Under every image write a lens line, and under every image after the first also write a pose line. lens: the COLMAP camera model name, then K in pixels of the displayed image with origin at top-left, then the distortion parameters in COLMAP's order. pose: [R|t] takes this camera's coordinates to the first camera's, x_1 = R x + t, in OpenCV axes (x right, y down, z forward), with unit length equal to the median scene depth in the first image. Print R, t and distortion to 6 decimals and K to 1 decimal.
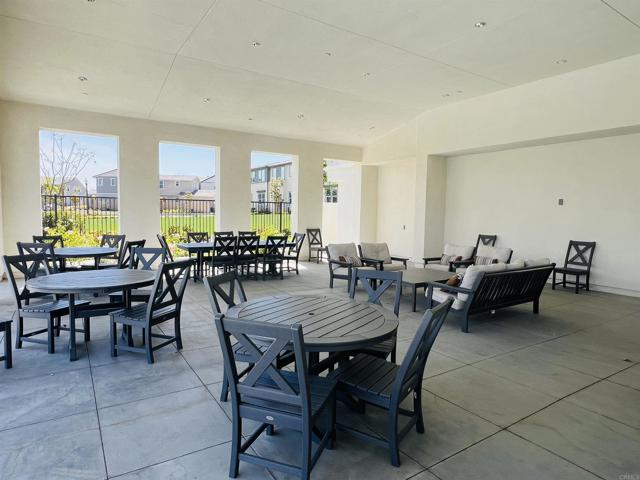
lens RADIAL K [[400.0, 0, 320.0], [0, 400.0, 240.0], [0, 0, 1]] dist [0.000131, 0.001476]
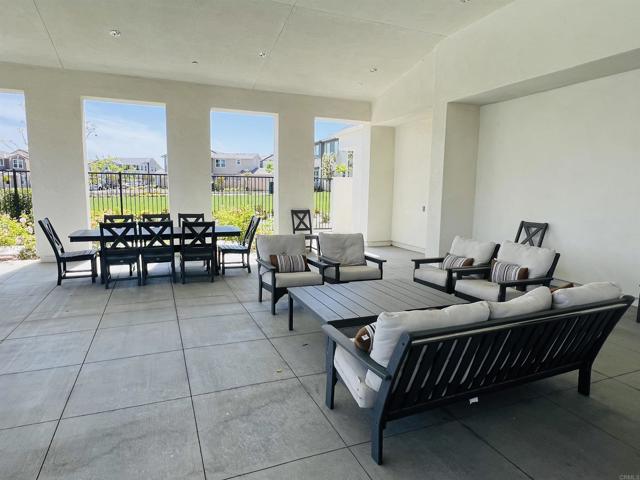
lens RADIAL K [[400.0, 0, 320.0], [0, 400.0, 240.0], [0, 0, 1]] dist [0.000131, 0.001476]
pose [[0.983702, 0.020285, -0.178658, 0.181018], [-0.010663, 0.998448, 0.054654, -0.014511], [0.179490, -0.051858, 0.982392, 0.280337]]
